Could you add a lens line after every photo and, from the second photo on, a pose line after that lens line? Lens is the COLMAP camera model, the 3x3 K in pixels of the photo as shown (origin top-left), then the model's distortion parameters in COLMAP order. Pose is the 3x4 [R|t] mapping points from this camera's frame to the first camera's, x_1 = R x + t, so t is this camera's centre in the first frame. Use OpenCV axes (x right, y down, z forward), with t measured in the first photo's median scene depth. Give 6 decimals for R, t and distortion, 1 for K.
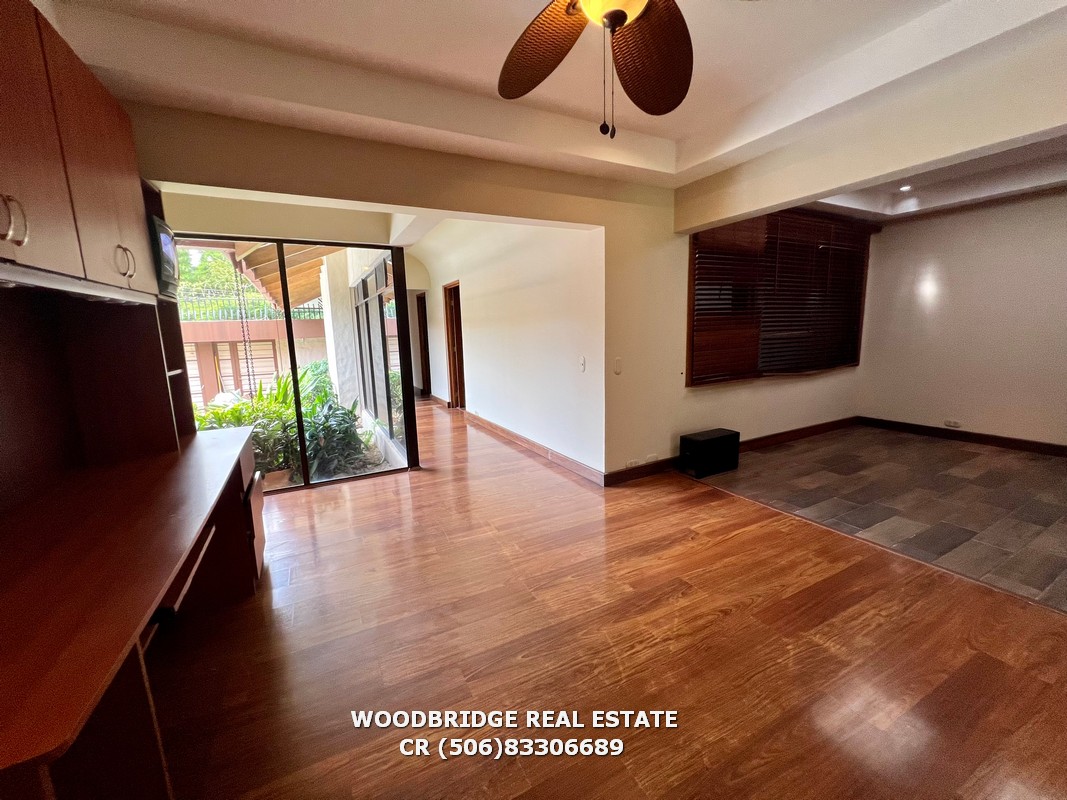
lens RADIAL K [[435.0, 0, 533.4], [0, 435.0, 401.3], [0, 0, 1]] dist [-0.003326, 0.000813]
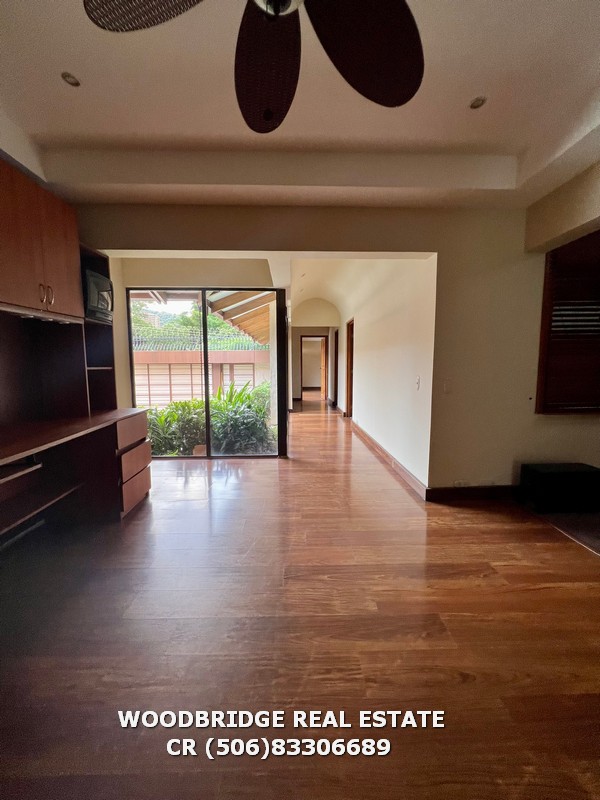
lens RADIAL K [[326.1, 0, 297.7], [0, 326.1, 398.4], [0, 0, 1]] dist [-0.003326, 0.000813]
pose [[0.896719, 0.073031, -0.436533, 0.218787], [-0.095364, 0.995007, -0.029432, 0.006071], [0.432204, 0.068021, 0.899207, 0.156801]]
